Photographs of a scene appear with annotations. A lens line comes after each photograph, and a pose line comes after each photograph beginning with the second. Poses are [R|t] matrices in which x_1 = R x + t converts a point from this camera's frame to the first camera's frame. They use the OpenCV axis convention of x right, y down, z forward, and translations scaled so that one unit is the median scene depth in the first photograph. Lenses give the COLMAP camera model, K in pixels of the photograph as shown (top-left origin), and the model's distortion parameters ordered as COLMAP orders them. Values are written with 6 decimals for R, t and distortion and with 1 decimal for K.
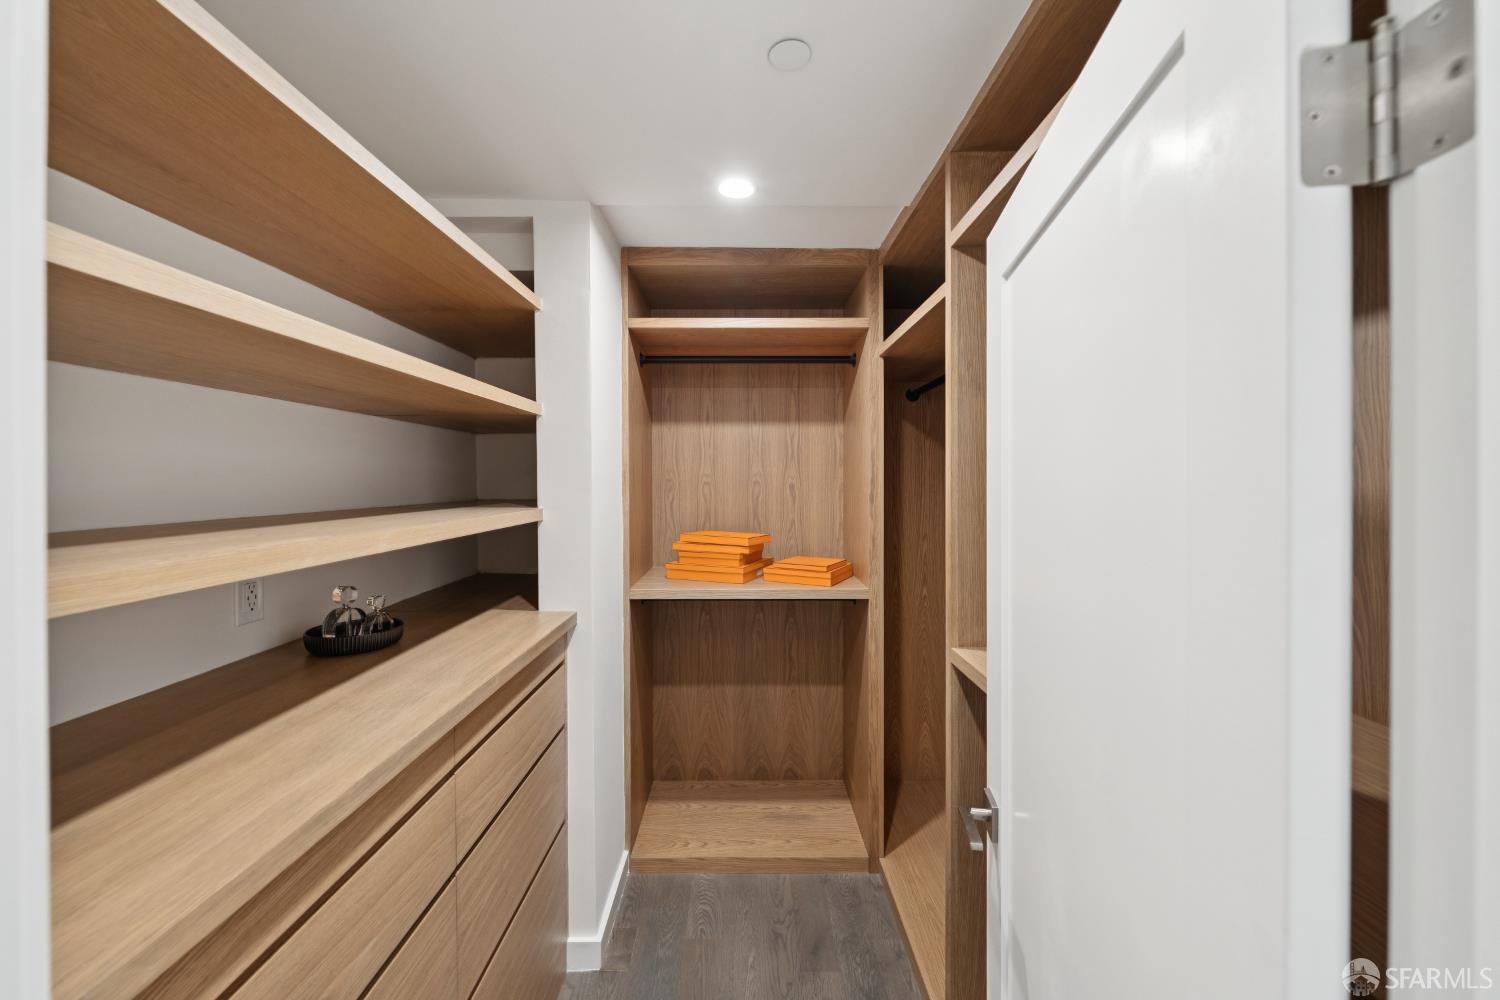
lens RADIAL K [[608.6, 0, 746.8], [0, 608.6, 481.5], [0, 0, 1]] dist [0.001009, 0.000078]
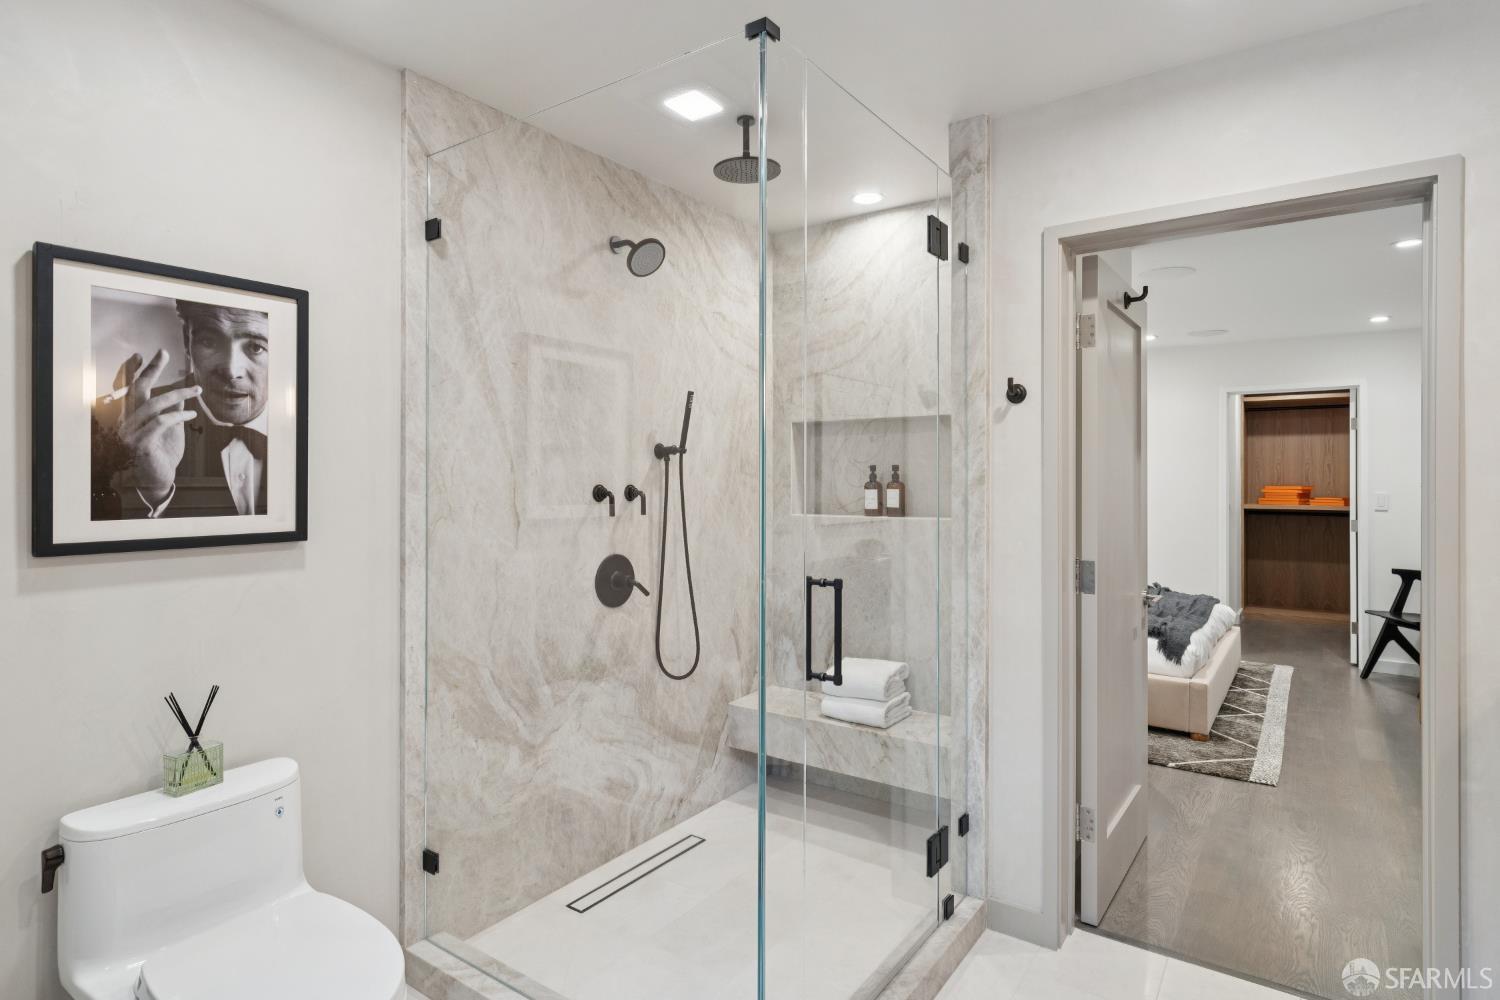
lens RADIAL K [[801.9, 0, 747.8], [0, 801.9, 475.5], [0, 0, 1]] dist [0.004490, 0.000723]
pose [[0.810789, -0.000411, -0.585338, 0.072824], [-0.004762, 0.999962, -0.007298, 0.073159], [0.585319, 0.008705, 0.810757, -2.328139]]
